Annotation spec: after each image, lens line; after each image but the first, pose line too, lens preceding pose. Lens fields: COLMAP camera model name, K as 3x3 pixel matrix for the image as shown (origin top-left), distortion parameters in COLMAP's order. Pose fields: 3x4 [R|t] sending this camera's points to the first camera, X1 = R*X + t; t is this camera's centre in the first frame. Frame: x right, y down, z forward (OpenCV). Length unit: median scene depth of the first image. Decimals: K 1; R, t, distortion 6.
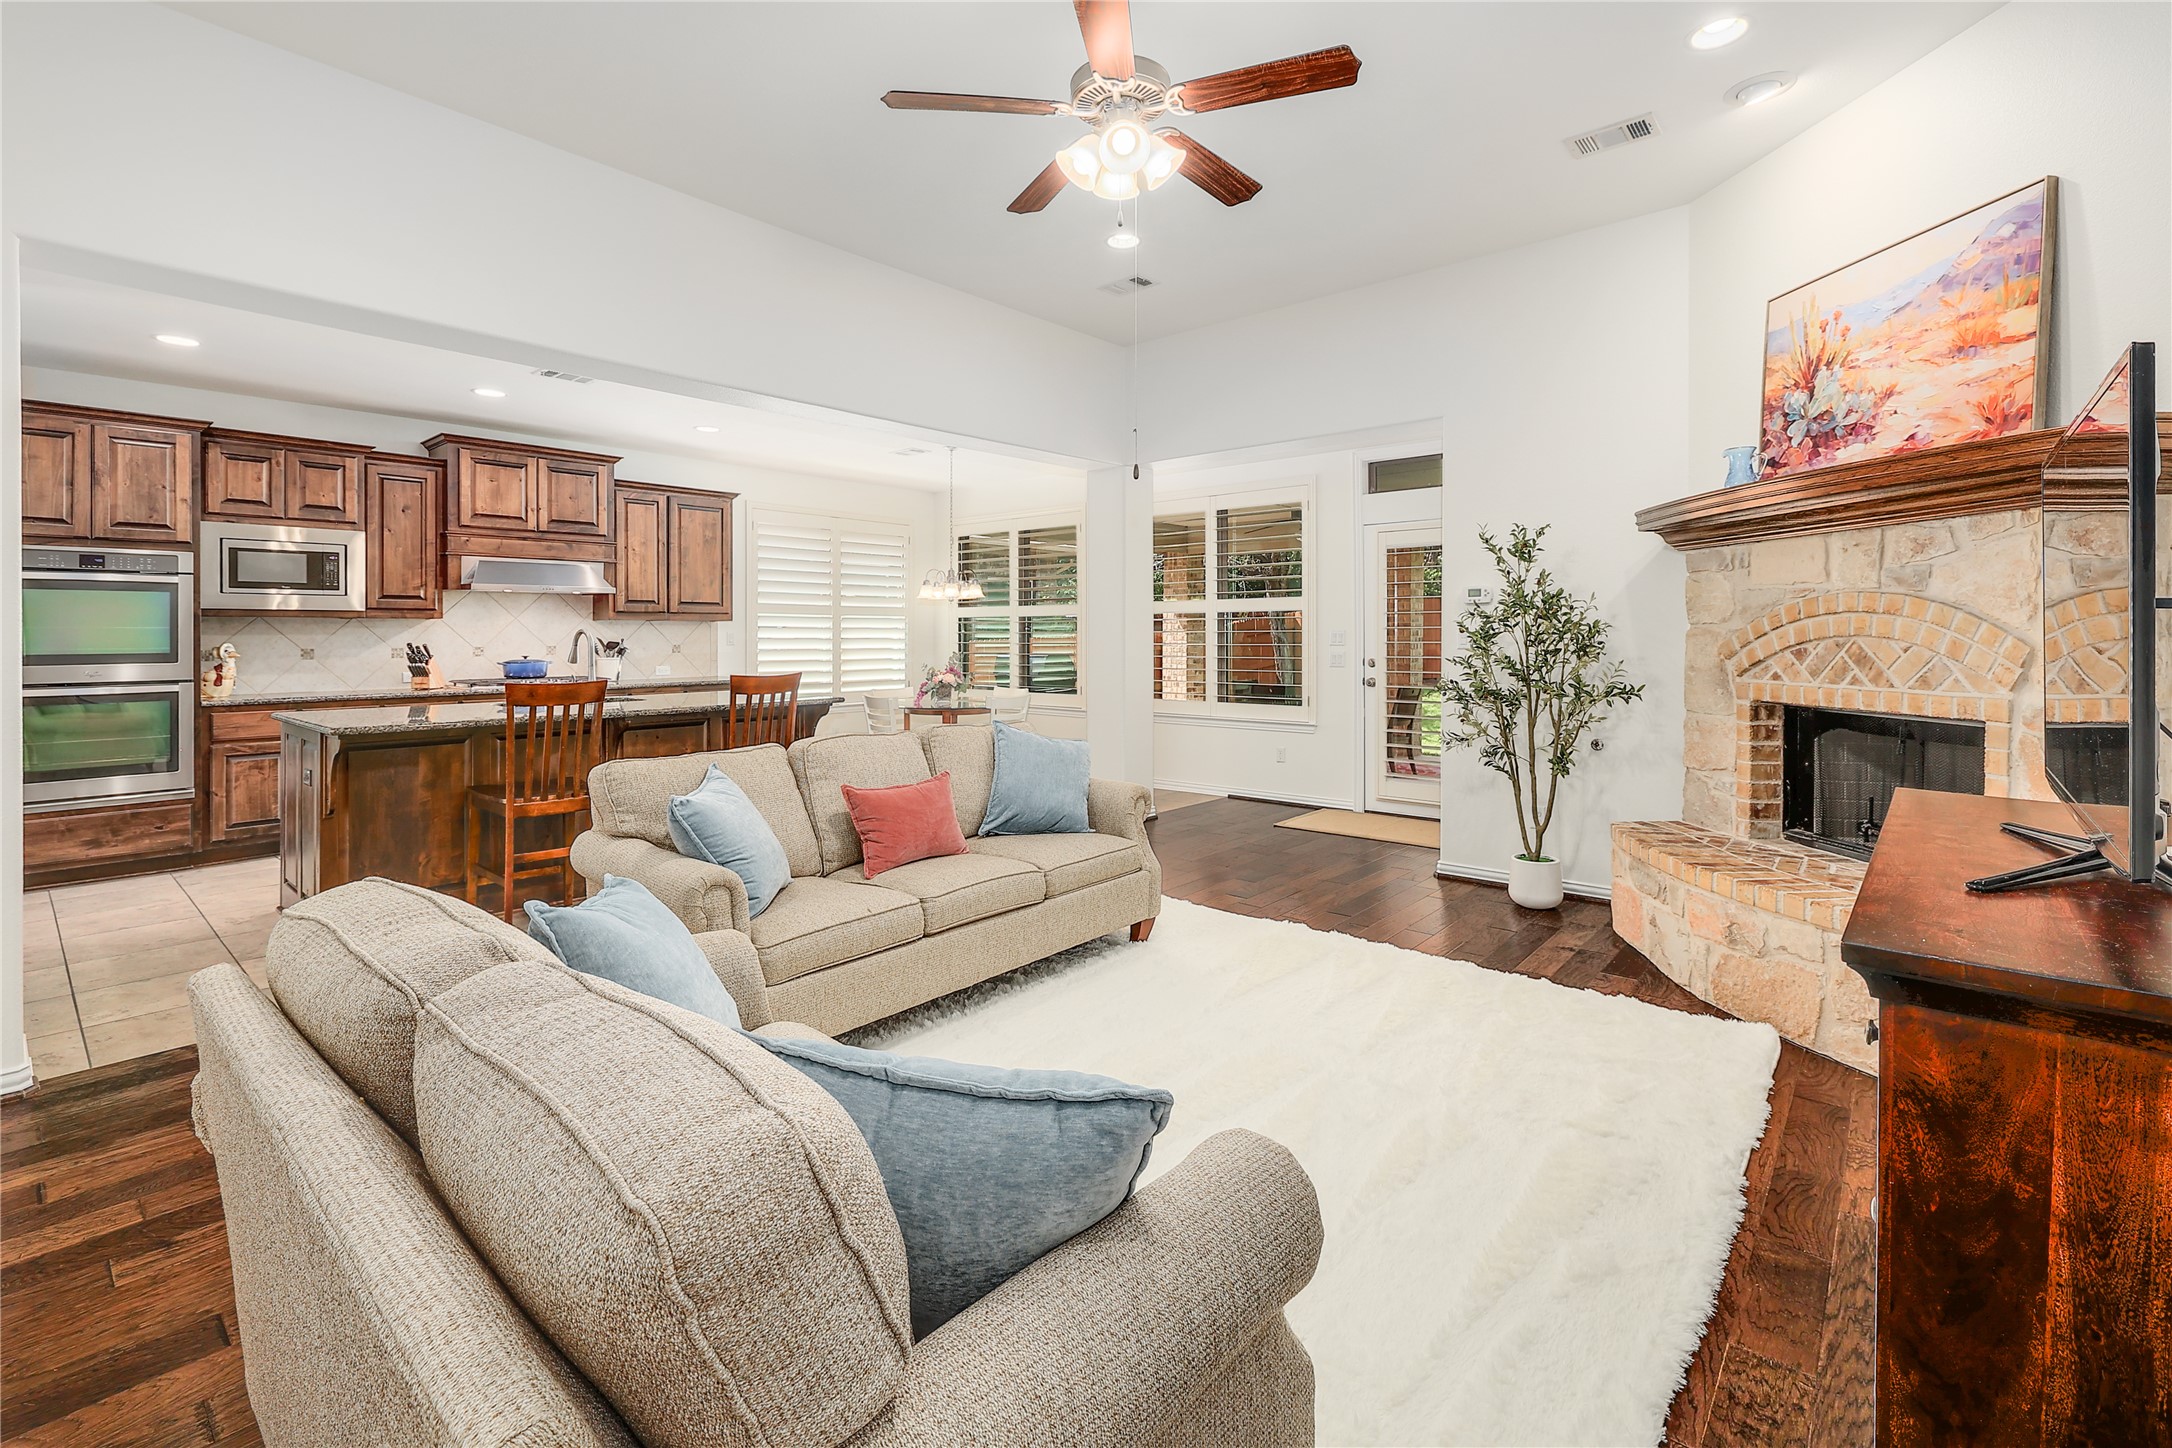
lens RADIAL K [[958.8, 0, 1081.8], [0, 958.8, 642.1], [0, 0, 1]] dist [0.001519, 0.000140]
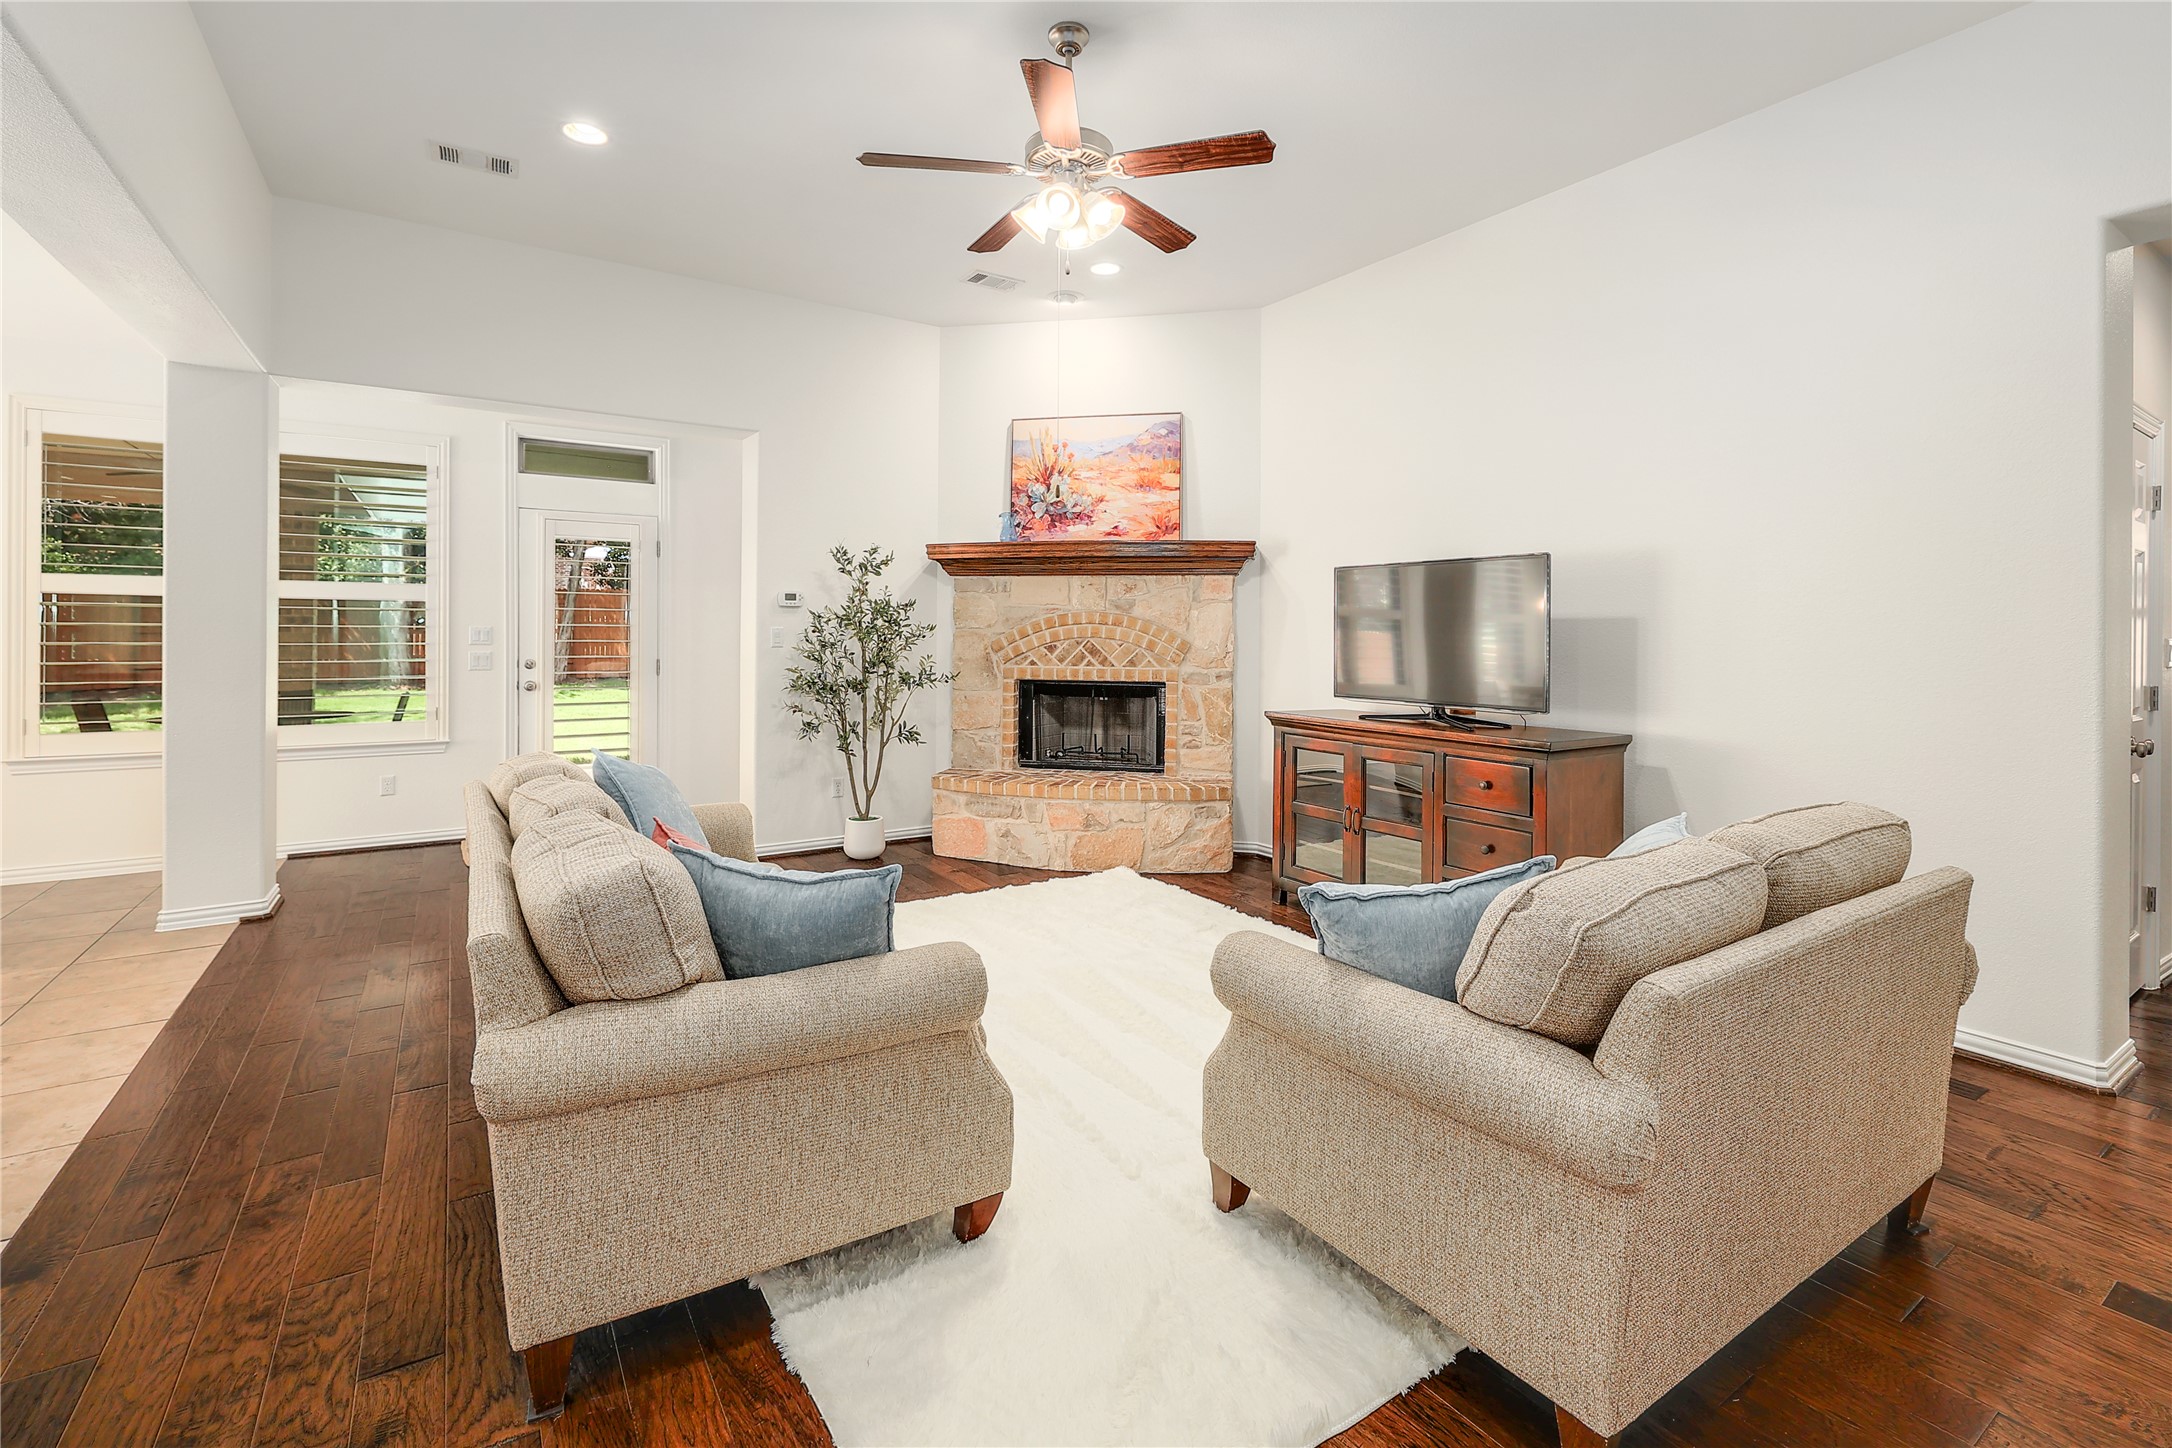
lens RADIAL K [[958.8, 0, 1081.8], [0, 958.8, 642.1], [0, 0, 1]] dist [0.001519, 0.000140]
pose [[0.269603, -0.002783, 0.962967, -0.780192], [0.000438, 0.999996, 0.002768, -0.002651], [-0.962971, -0.000324, 0.269604, 0.506208]]
